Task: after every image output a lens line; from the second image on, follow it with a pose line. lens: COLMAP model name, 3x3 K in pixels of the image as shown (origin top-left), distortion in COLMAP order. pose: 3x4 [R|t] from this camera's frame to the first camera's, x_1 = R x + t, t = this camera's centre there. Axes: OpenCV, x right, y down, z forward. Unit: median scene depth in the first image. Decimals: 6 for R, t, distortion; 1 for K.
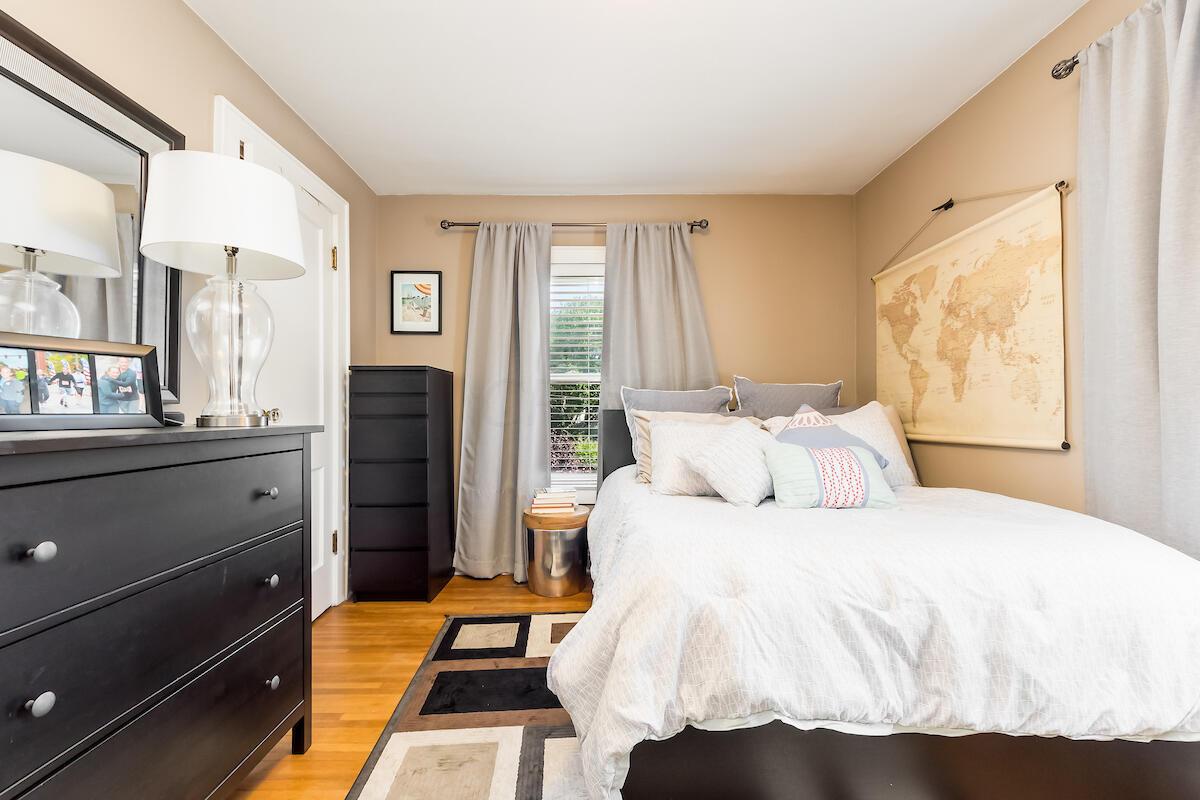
lens RADIAL K [[505.3, 0, 601.9], [0, 505.3, 411.7], [0, 0, 1]] dist [-0.001671, -0.000151]
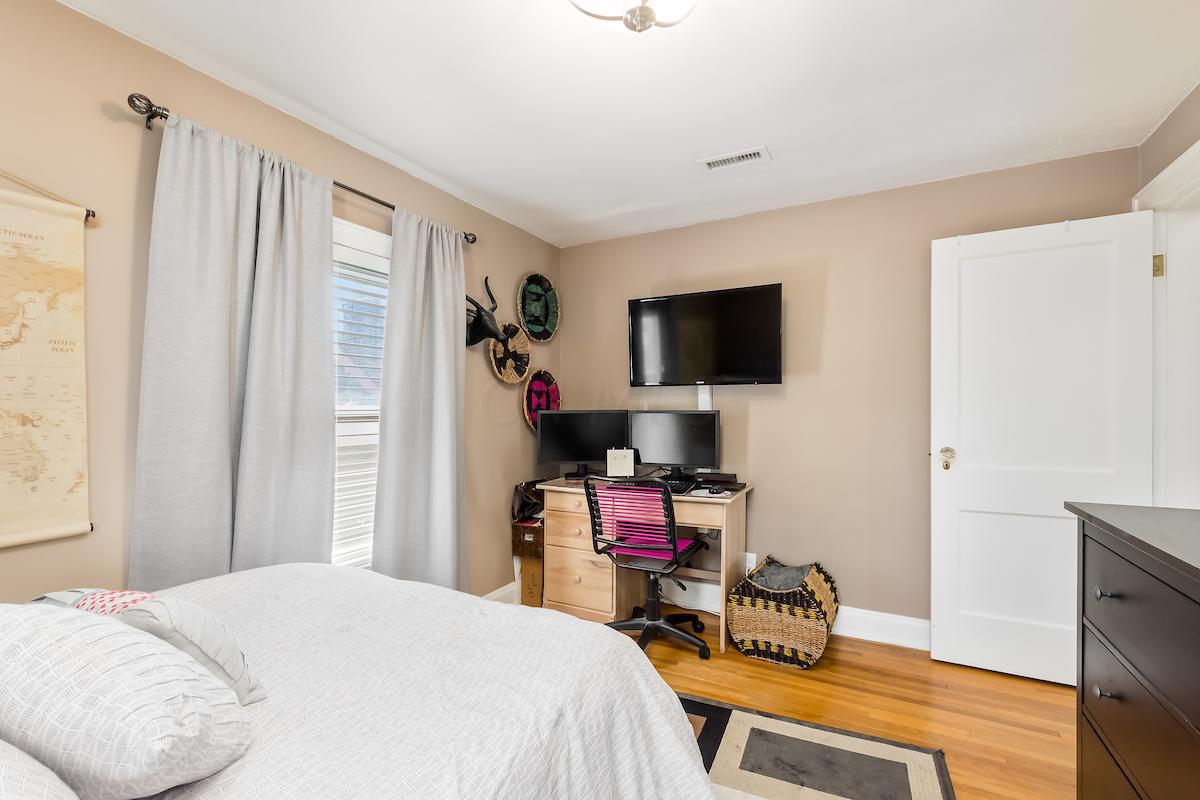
lens RADIAL K [[538.3, 0, 575.1], [0, 538.3, 414.7], [0, 0, 1]] dist [0.000626, -0.000008]
pose [[-0.852606, 0.002633, 0.522548, -0.187698], [0.010157, 0.999882, 0.011534, -0.097934], [-0.522456, 0.015141, -0.852532, 1.081284]]
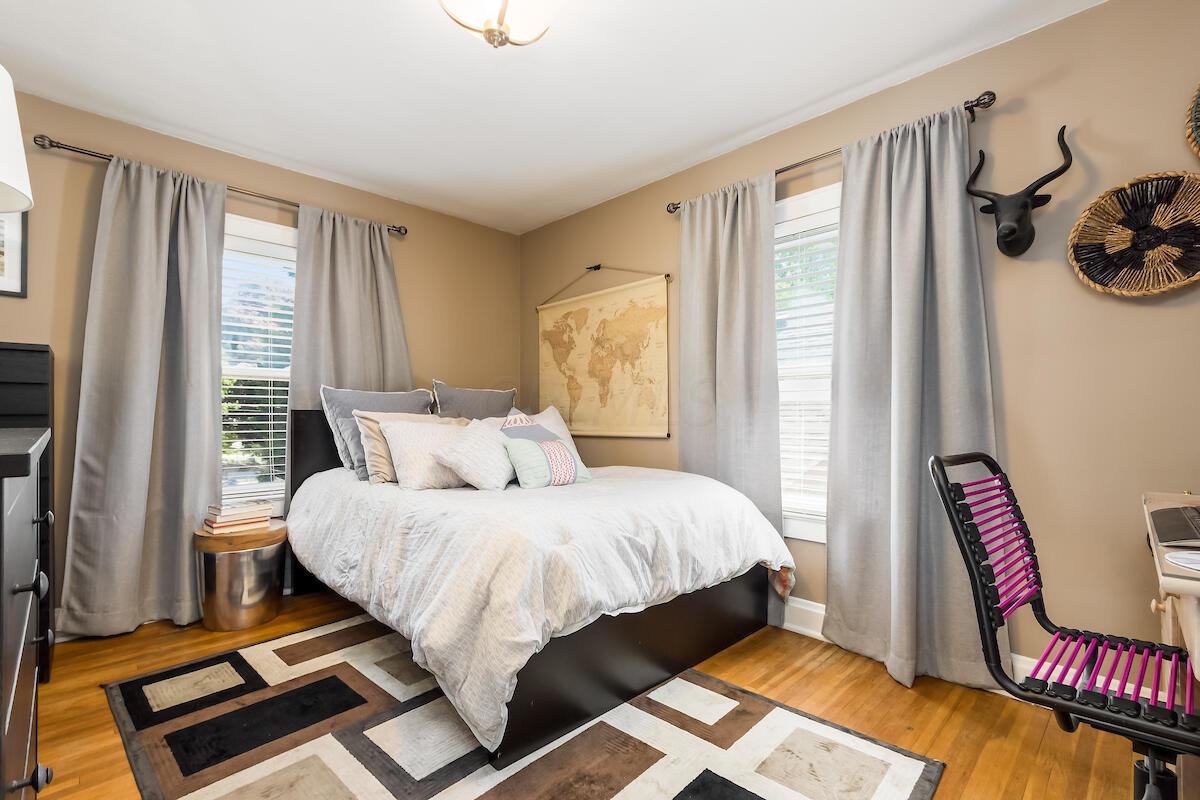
lens RADIAL K [[515.4, 0, 599.5], [0, 515.4, 415.5], [0, 0, 1]] dist [-0.000235, 0.000021]
pose [[0.726970, 0.003295, 0.686661, -0.323567], [-0.005102, 0.999987, 0.000602, 0.002868], [-0.686650, -0.003941, 0.726977, -0.056384]]
